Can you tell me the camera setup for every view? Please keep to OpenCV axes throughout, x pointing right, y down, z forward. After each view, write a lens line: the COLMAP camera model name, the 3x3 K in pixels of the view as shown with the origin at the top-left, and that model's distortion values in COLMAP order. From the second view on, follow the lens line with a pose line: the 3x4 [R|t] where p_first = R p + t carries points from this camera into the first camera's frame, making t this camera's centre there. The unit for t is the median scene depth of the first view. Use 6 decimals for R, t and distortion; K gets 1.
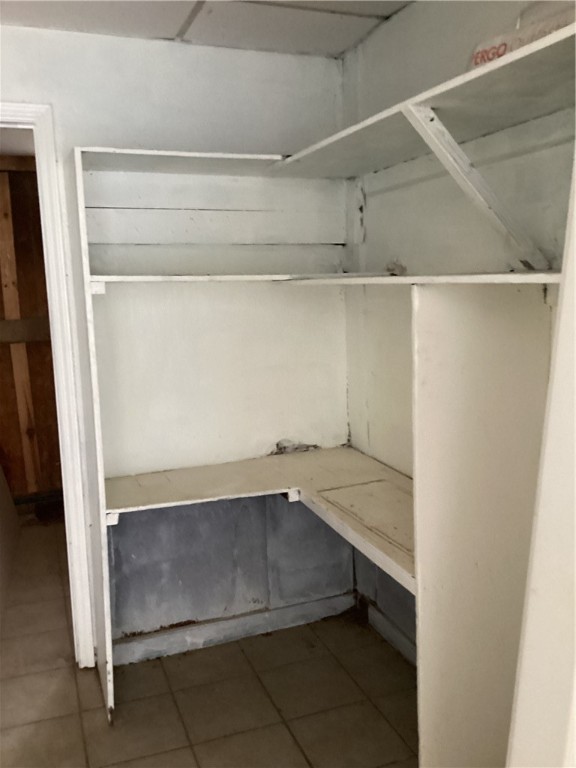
lens RADIAL K [[694.3, 0, 291.3], [0, 694.3, 380.4], [0, 0, 1]] dist [0.110755, -0.191871]
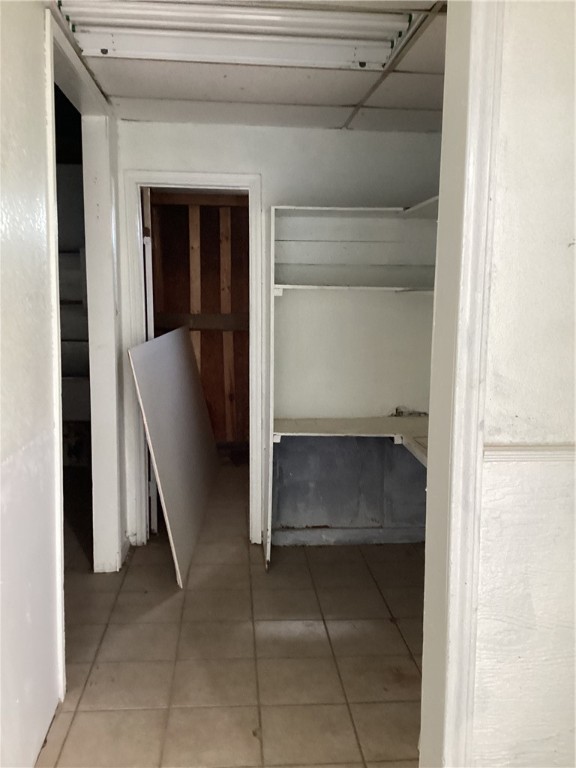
lens RADIAL K [[694.3, 0, 291.3], [0, 694.3, 380.4], [0, 0, 1]] dist [0.110755, -0.191871]
pose [[0.960744, 0.070109, -0.268430, 0.152766], [-0.073703, 0.997275, -0.003324, 0.056944], [0.267466, 0.022978, 0.963293, -0.409901]]
